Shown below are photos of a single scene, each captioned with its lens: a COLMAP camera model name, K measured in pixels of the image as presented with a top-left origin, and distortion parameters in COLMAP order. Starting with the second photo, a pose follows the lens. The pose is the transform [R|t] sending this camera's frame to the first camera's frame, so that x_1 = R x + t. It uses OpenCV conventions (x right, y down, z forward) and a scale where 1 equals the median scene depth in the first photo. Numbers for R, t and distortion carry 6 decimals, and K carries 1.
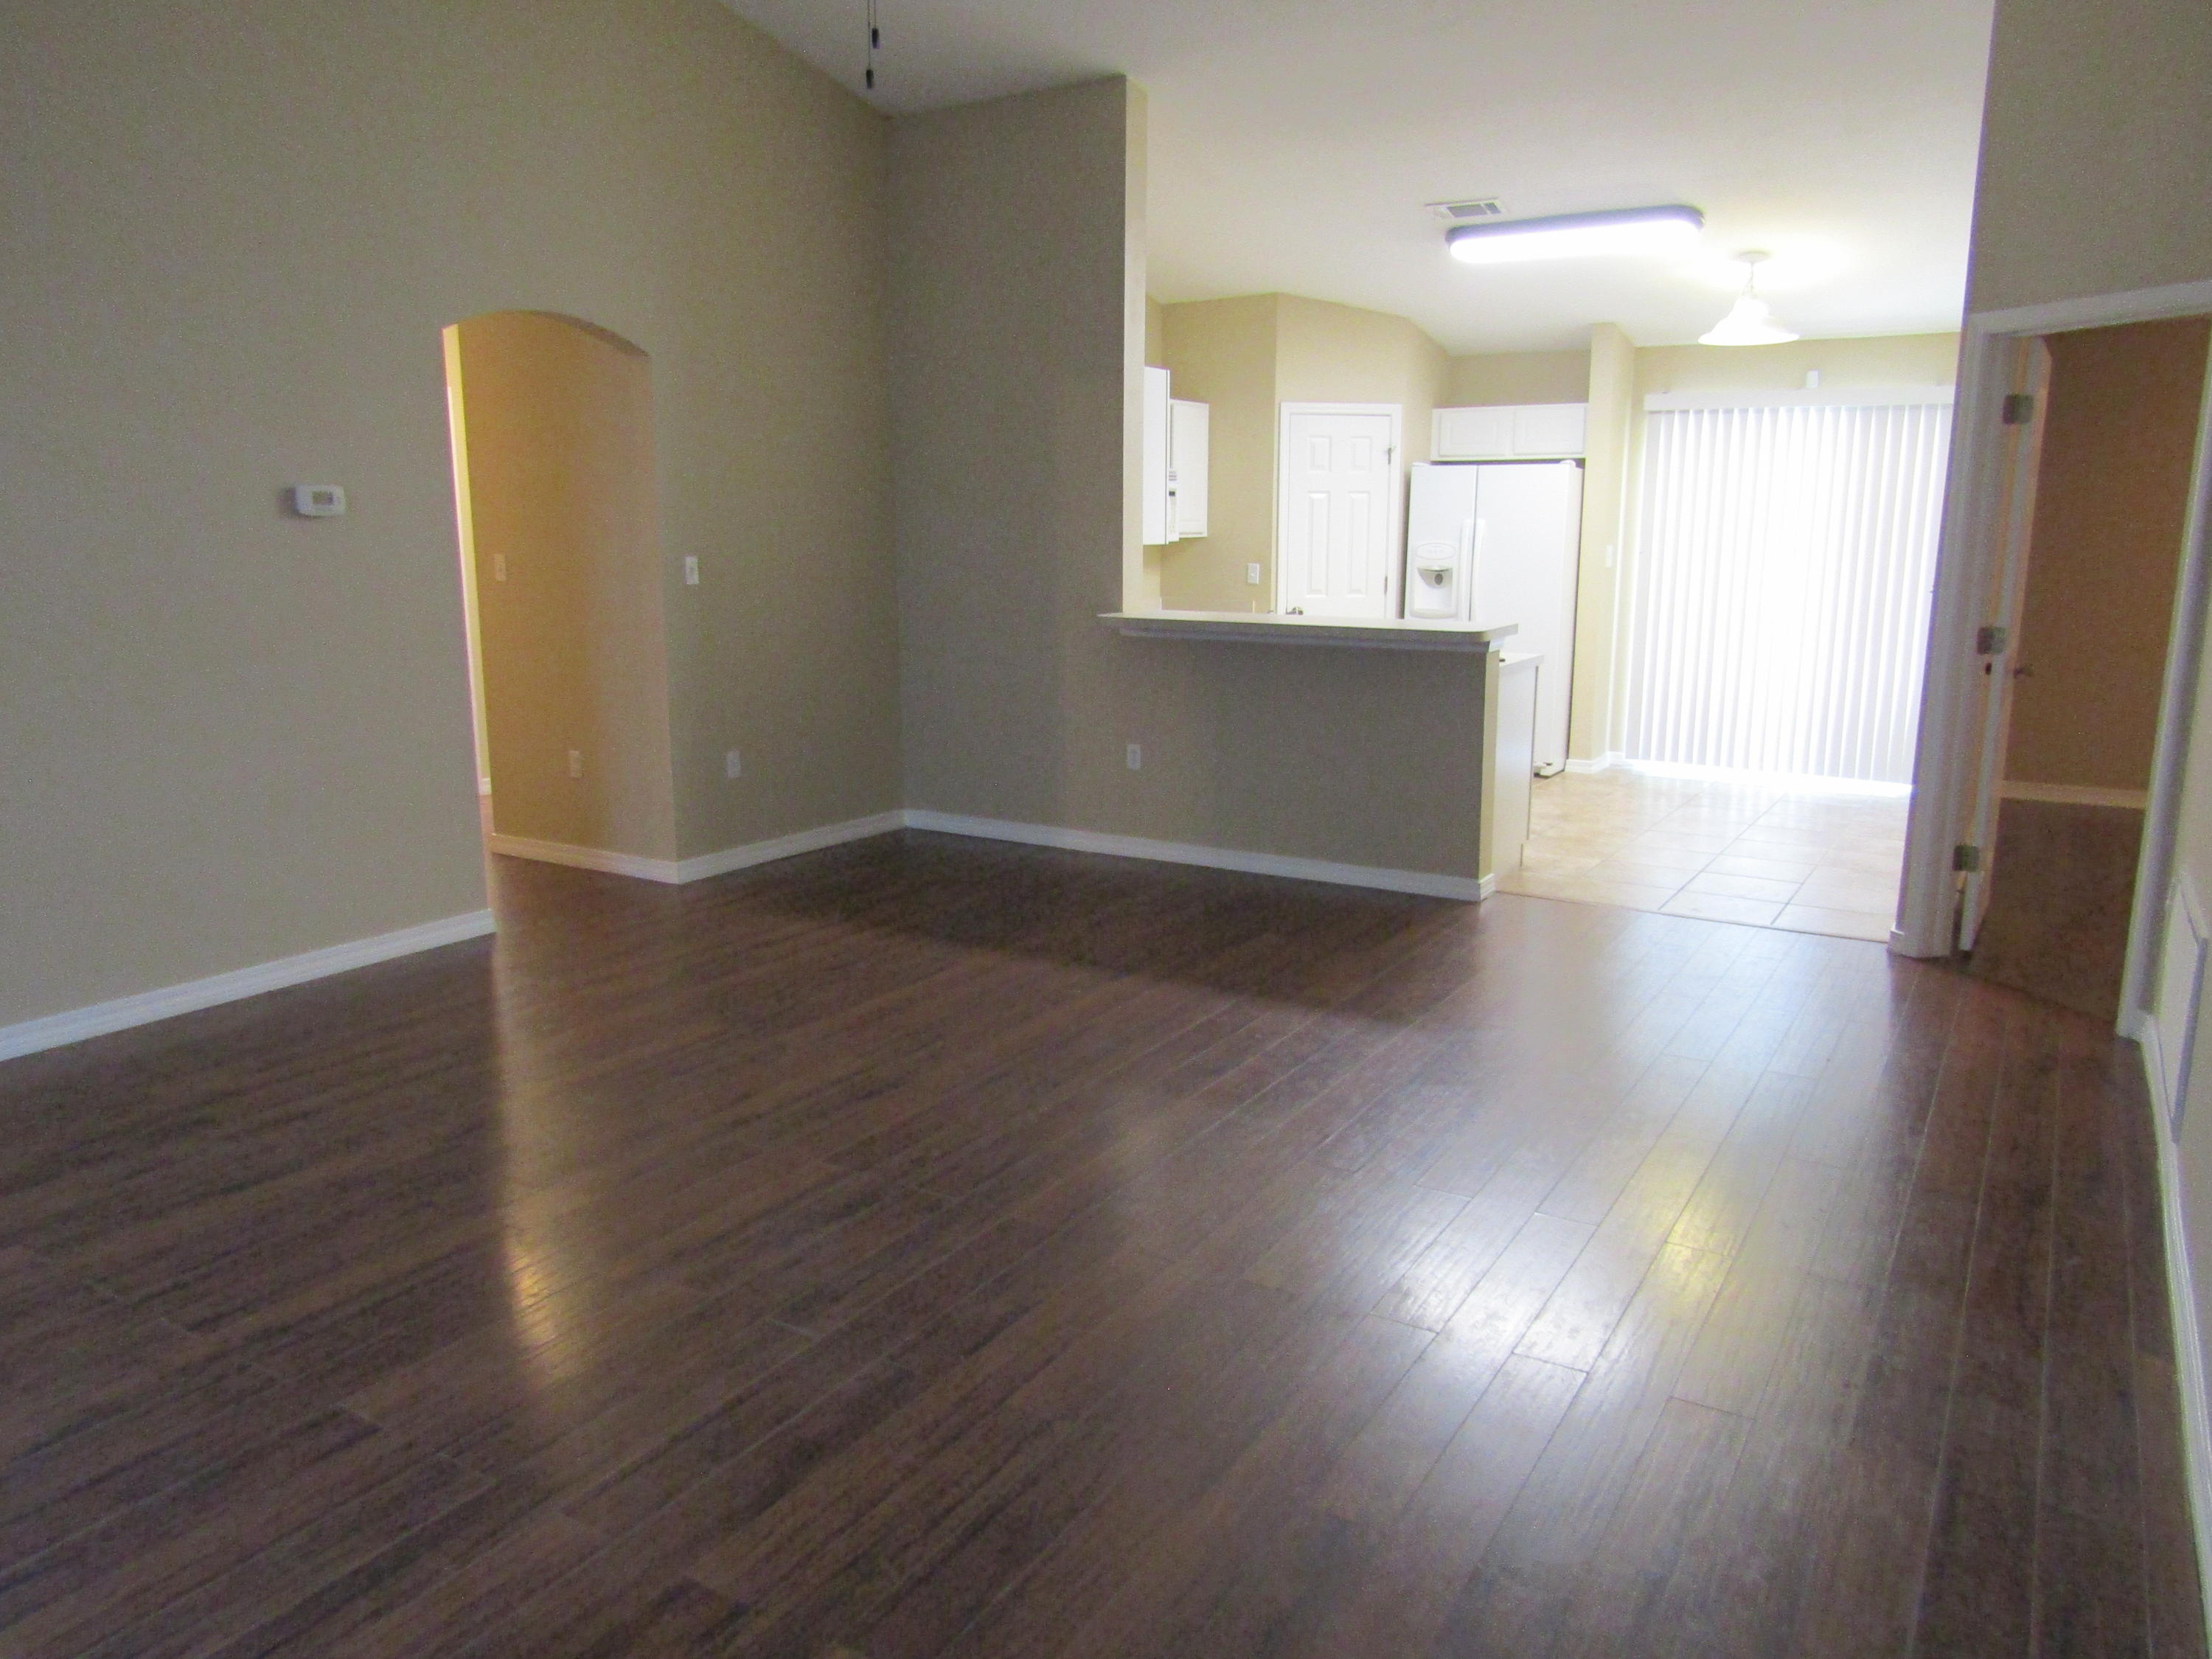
lens RADIAL K [[1560.8, 0, 1100.8], [0, 1560.8, 828.6], [0, 0, 1]] dist [0.001033, 0.003306]
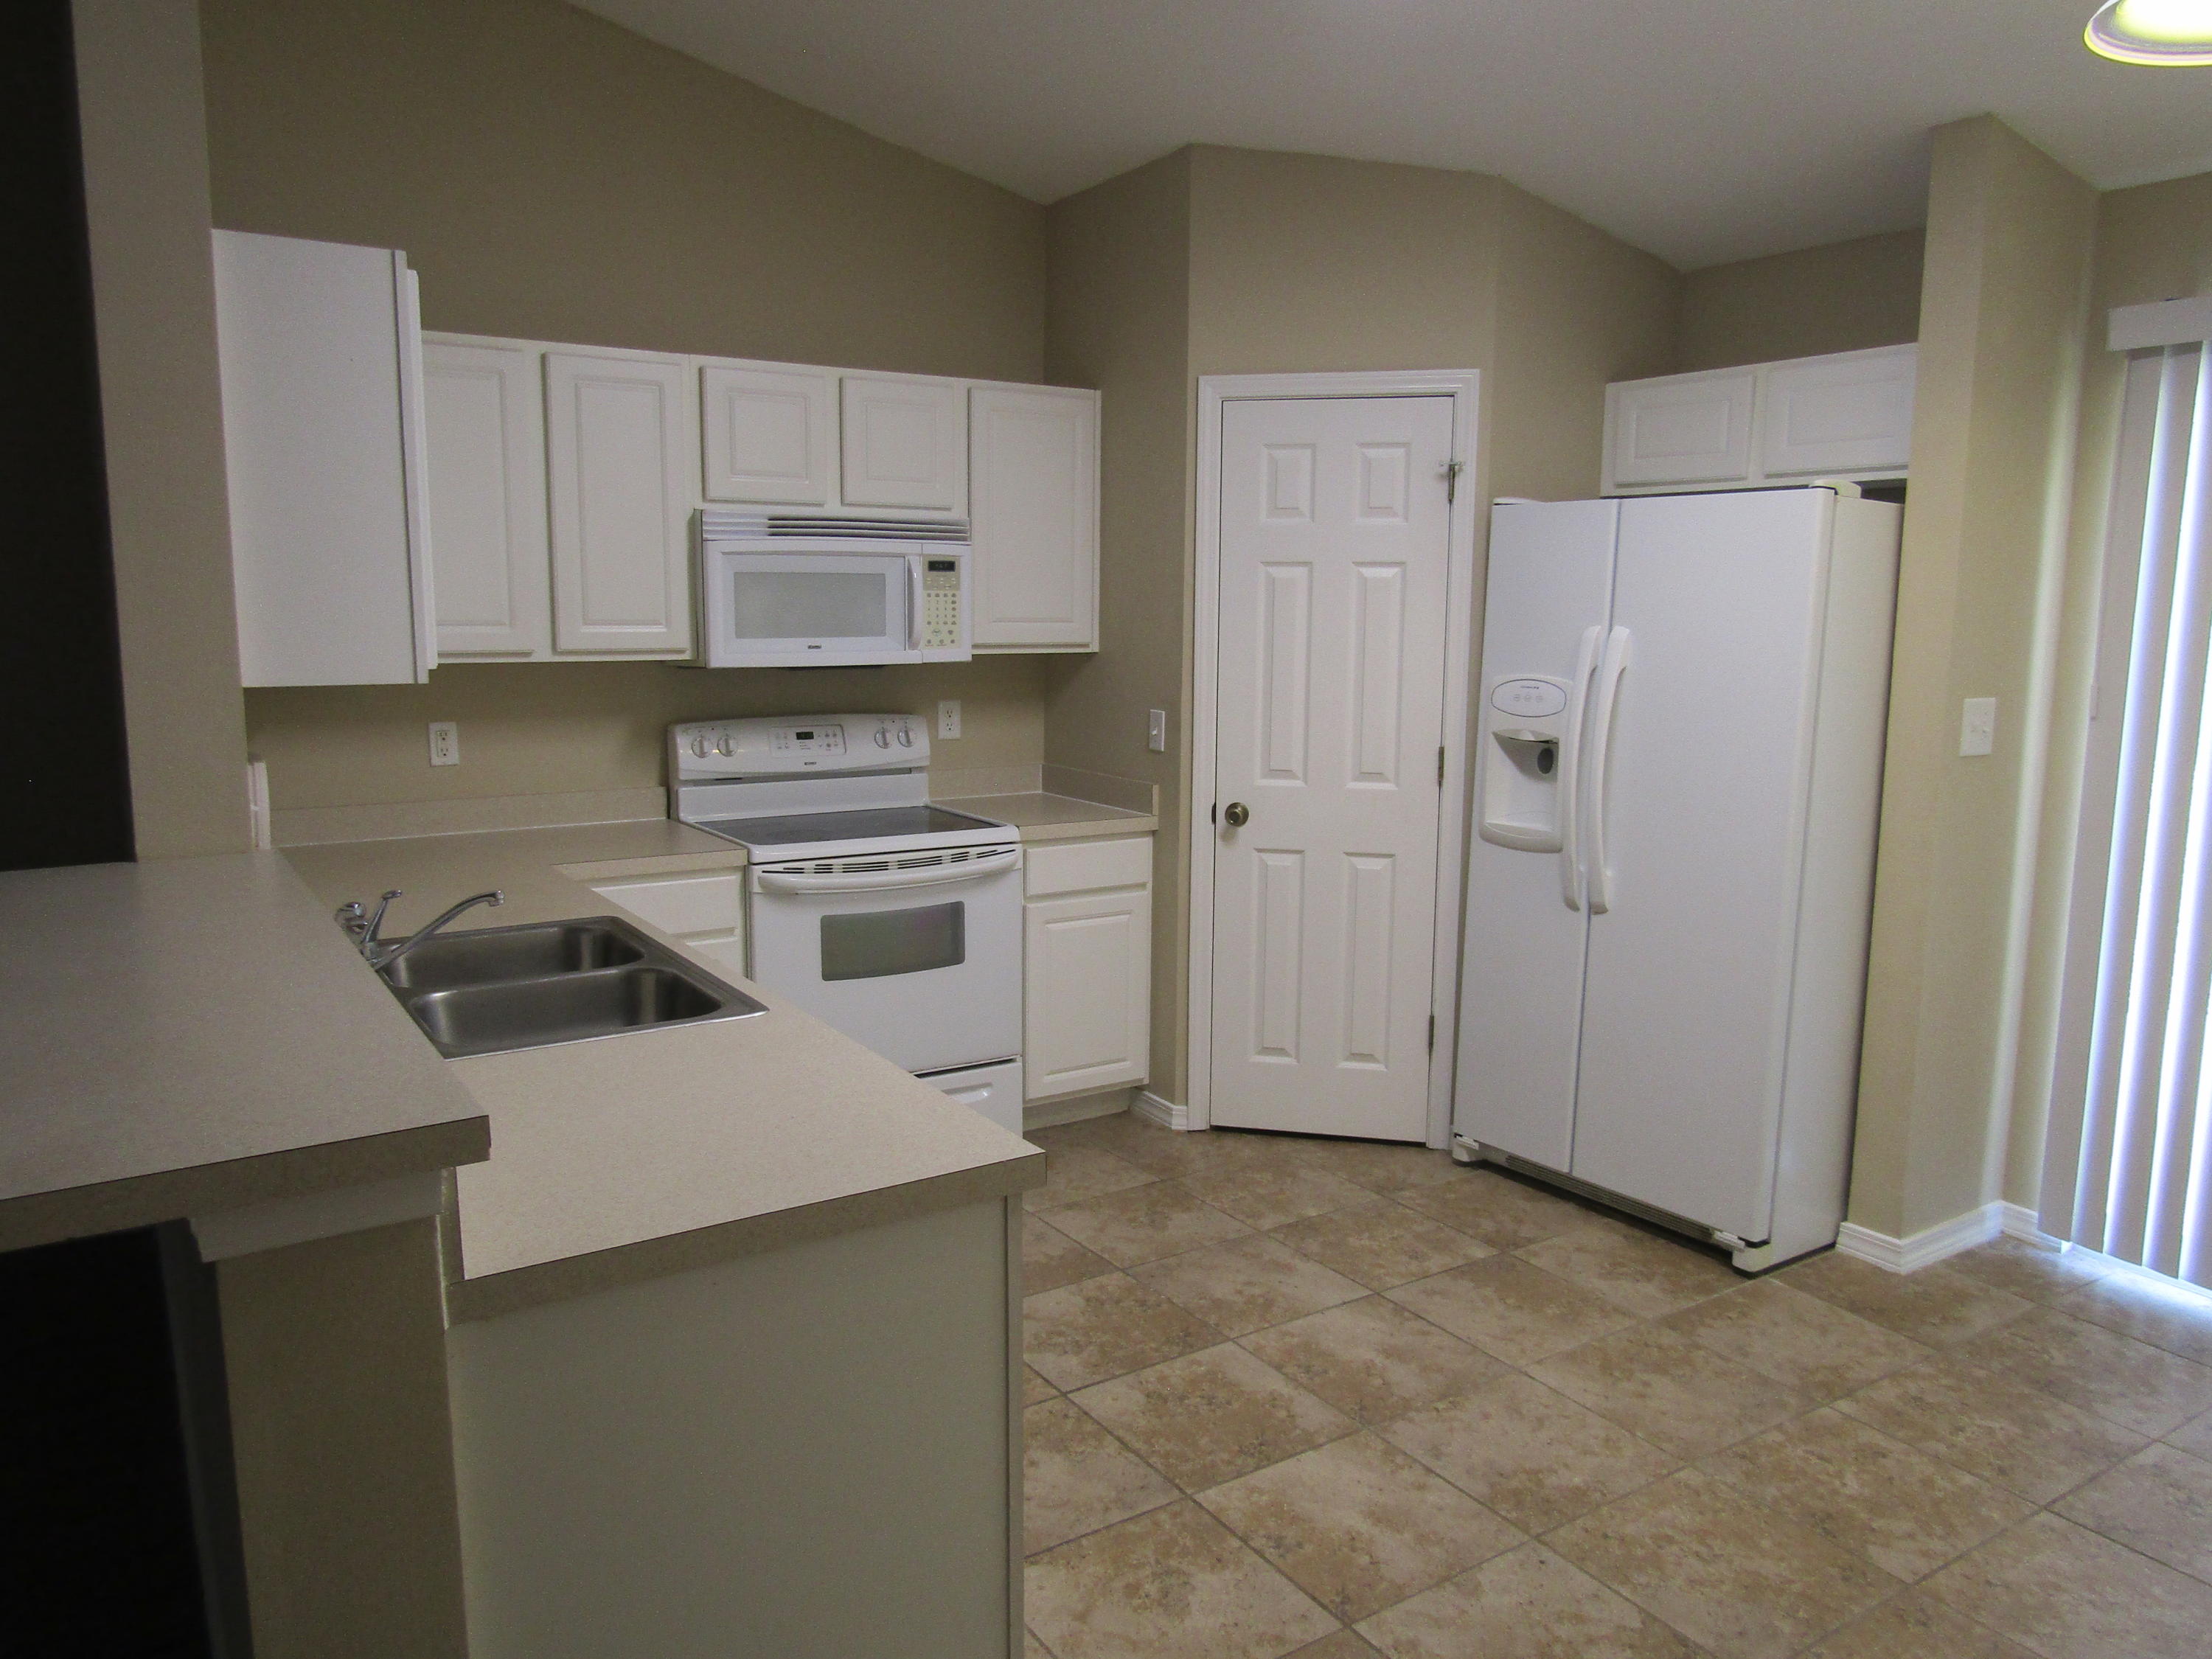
lens RADIAL K [[1560.8, 0, 1112.3], [0, 1560.8, 828.7], [0, 0, 1]] dist [0.001033, 0.003306]
pose [[0.901290, 0.070085, -0.427509, 0.297497], [-0.093152, 0.995097, -0.033251, -0.115301], [0.423082, 0.069792, 0.903400, 0.556920]]
